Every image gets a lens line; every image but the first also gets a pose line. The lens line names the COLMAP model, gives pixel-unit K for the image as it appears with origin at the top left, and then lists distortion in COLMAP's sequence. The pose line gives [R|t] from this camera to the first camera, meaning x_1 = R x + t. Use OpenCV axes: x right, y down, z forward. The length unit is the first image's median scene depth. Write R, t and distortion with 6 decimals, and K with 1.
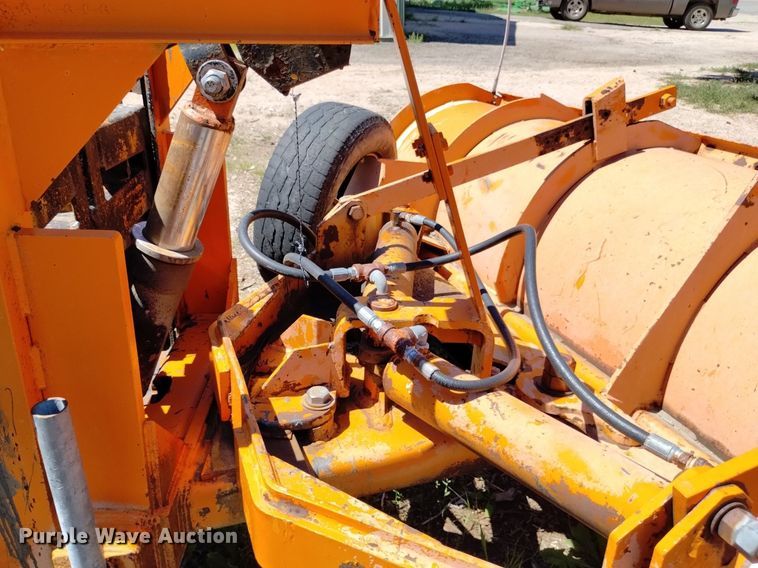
lens RADIAL K [[625.3, 0, 379.0], [0, 625.3, 284.0], [0, 0, 1]] dist [-0.005490, -0.008000]
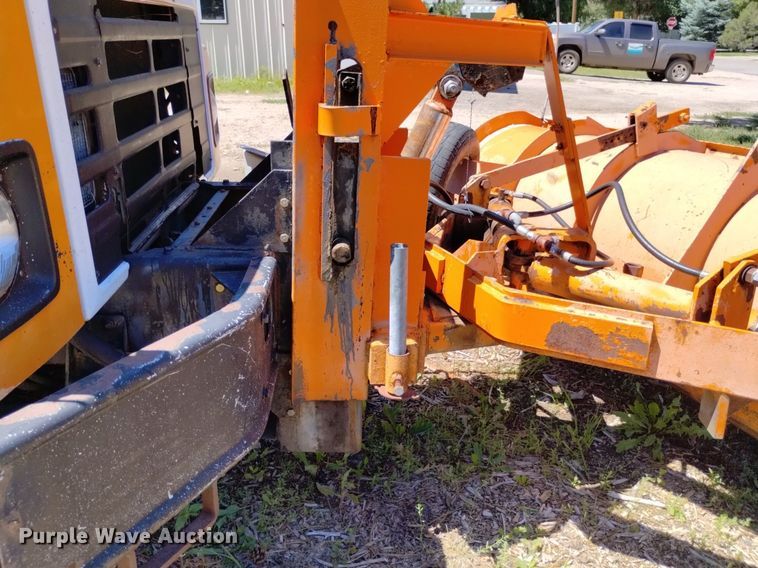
lens RADIAL K [[621.9, 0, 379.0], [0, 621.9, 284.0], [0, 0, 1]] dist [-0.088651, 0.096332]
pose [[0.999900, 0.004925, 0.013248, -0.272410], [-0.004012, 0.997672, -0.068073, 0.198139], [-0.013552, 0.068013, 0.997592, -0.396336]]
